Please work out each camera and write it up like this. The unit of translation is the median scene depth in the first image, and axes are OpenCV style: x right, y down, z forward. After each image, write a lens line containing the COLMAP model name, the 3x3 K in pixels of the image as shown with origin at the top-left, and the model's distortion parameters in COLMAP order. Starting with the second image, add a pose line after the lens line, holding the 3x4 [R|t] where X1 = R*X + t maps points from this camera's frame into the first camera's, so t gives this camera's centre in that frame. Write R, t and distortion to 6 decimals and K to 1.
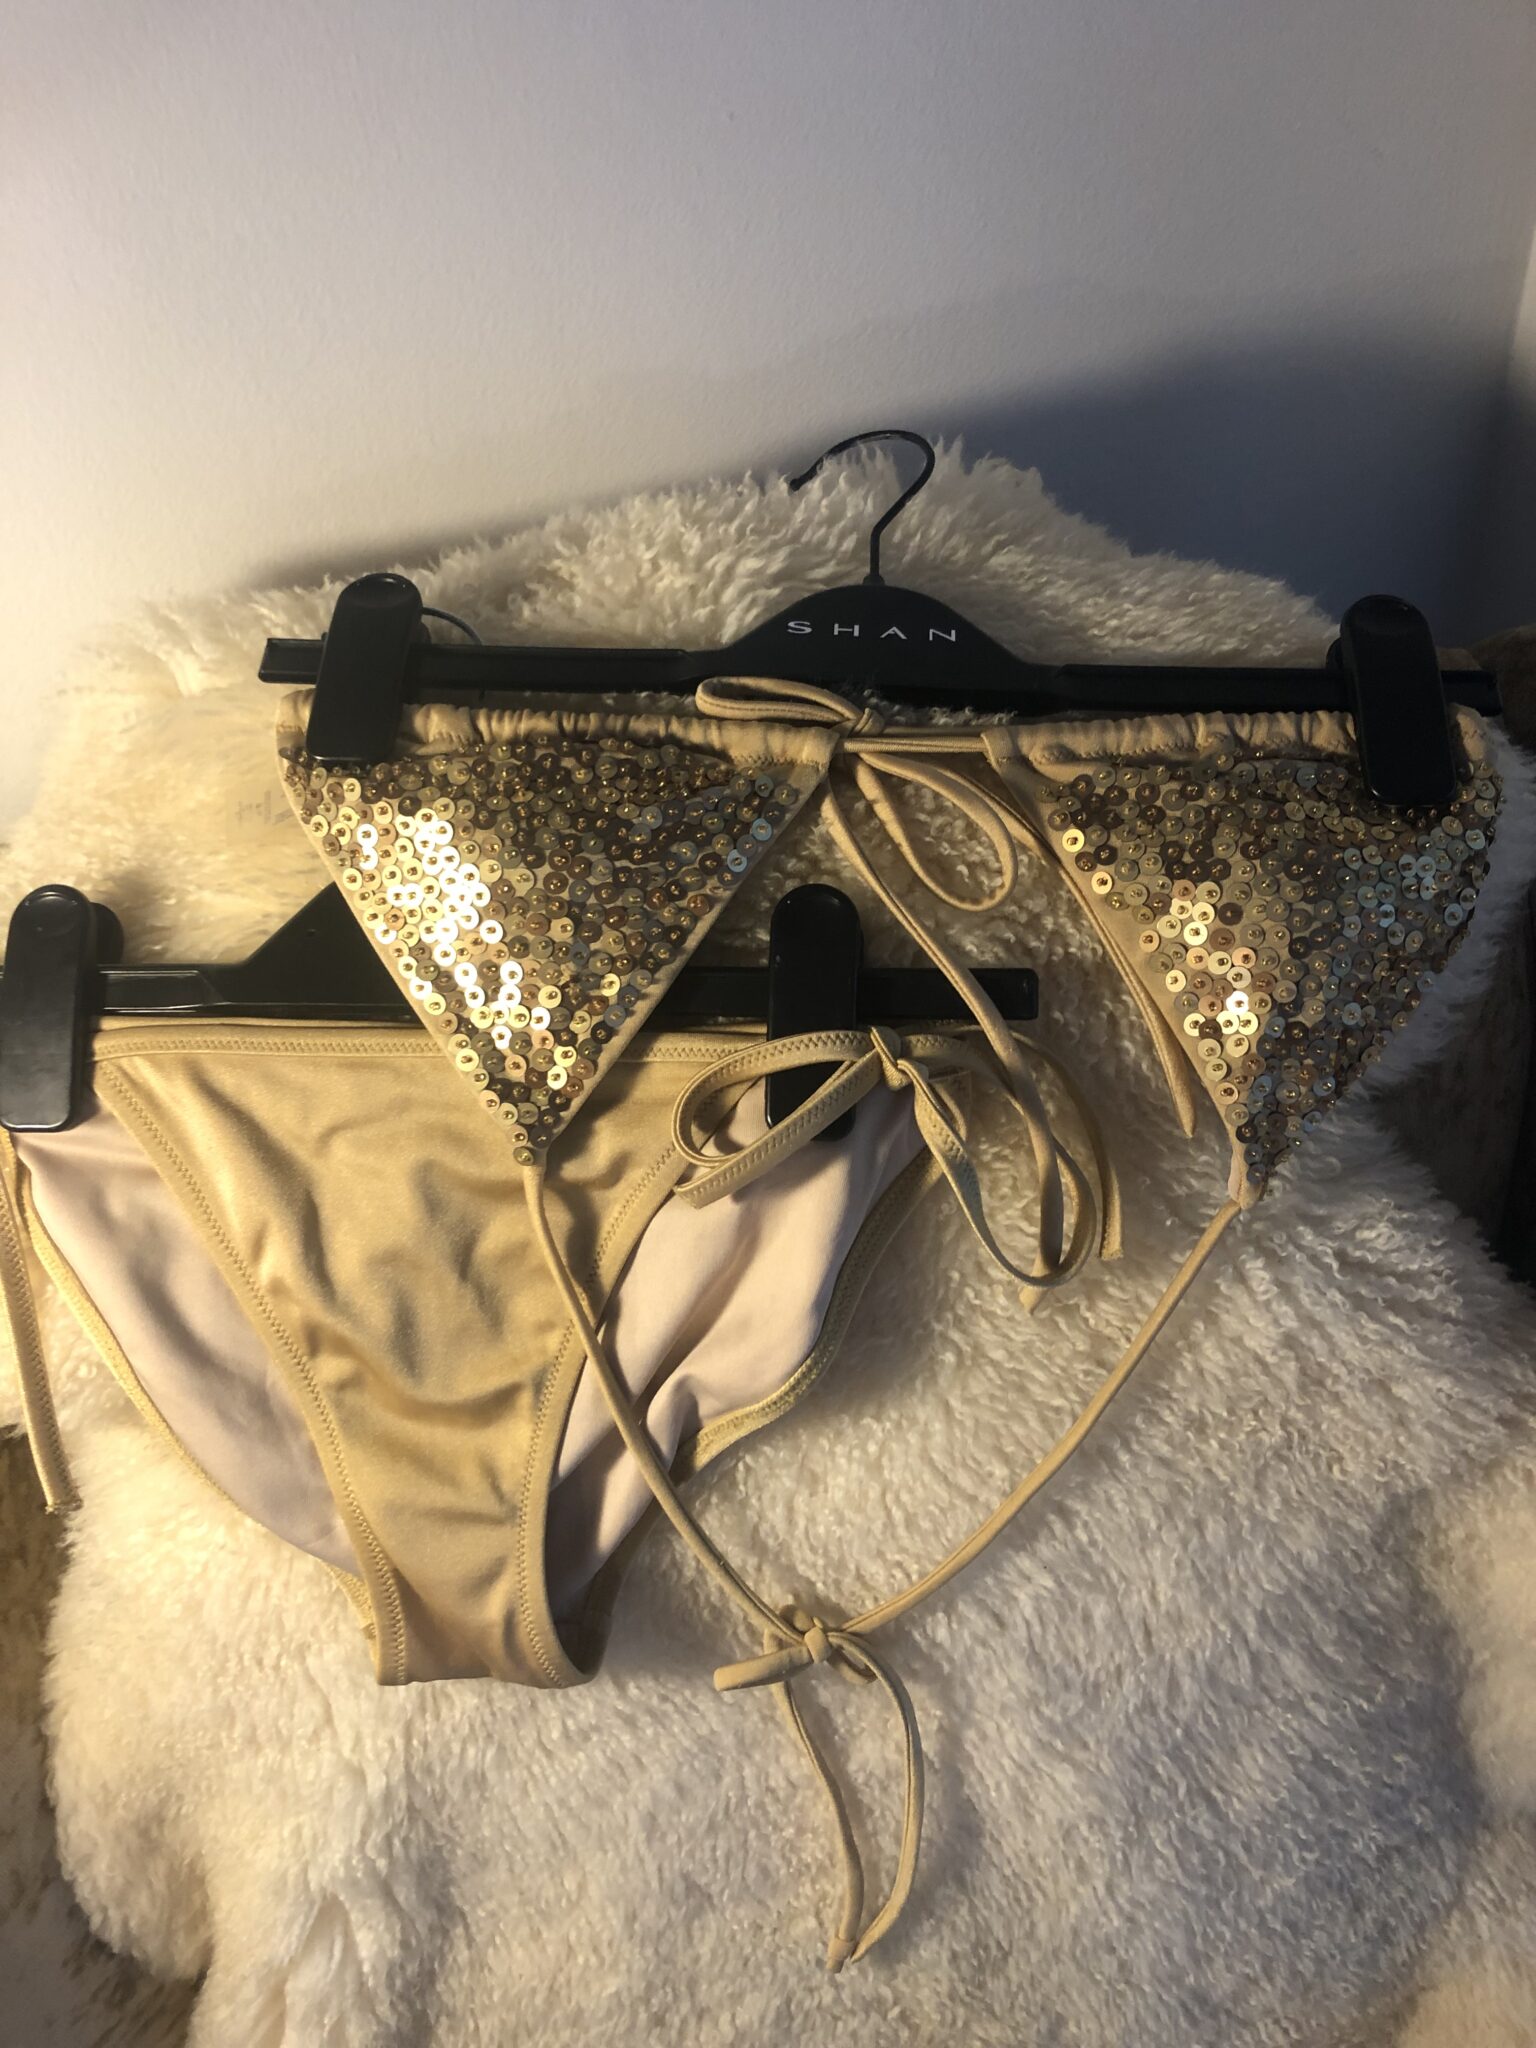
lens RADIAL K [[1666.9, 0, 768.0], [0, 1666.9, 1024.0], [0, 0, 1]] dist [-0.080713, -0.000738]
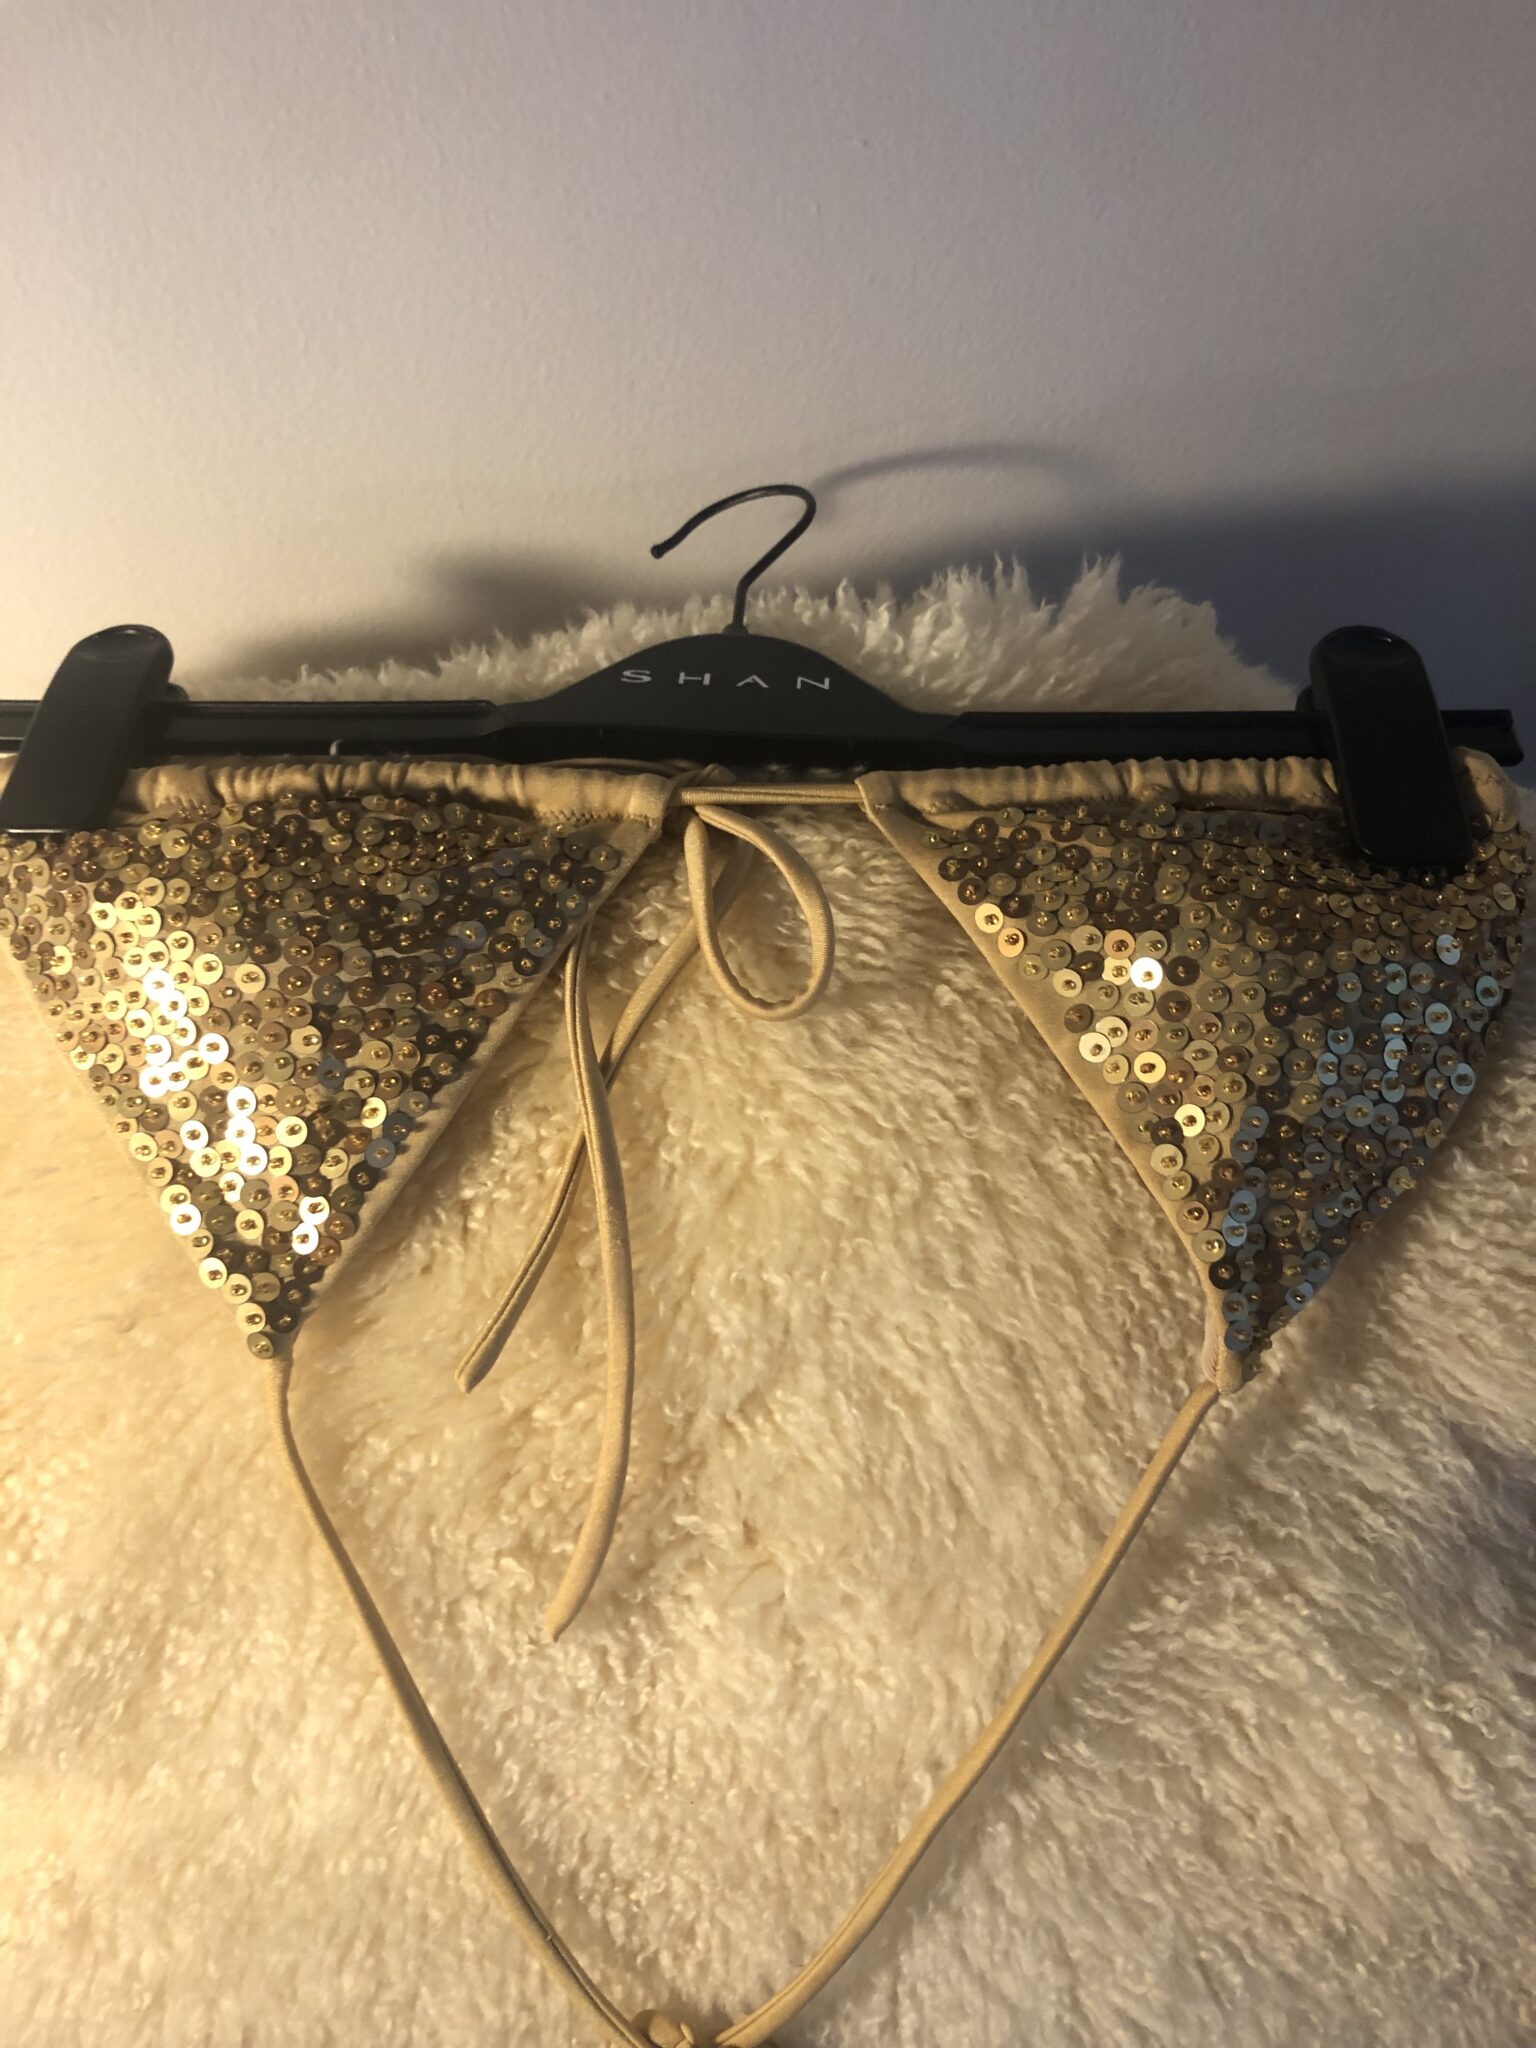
lens RADIAL K [[1666.9, 0, 768.0], [0, 1666.9, 1024.0], [0, 0, 1]] dist [-0.080713, -0.000738]
pose [[0.999091, -0.040676, 0.012775, 0.076869], [0.041436, 0.996942, -0.066250, -0.006347], [-0.010041, 0.066719, 0.997721, 0.243517]]
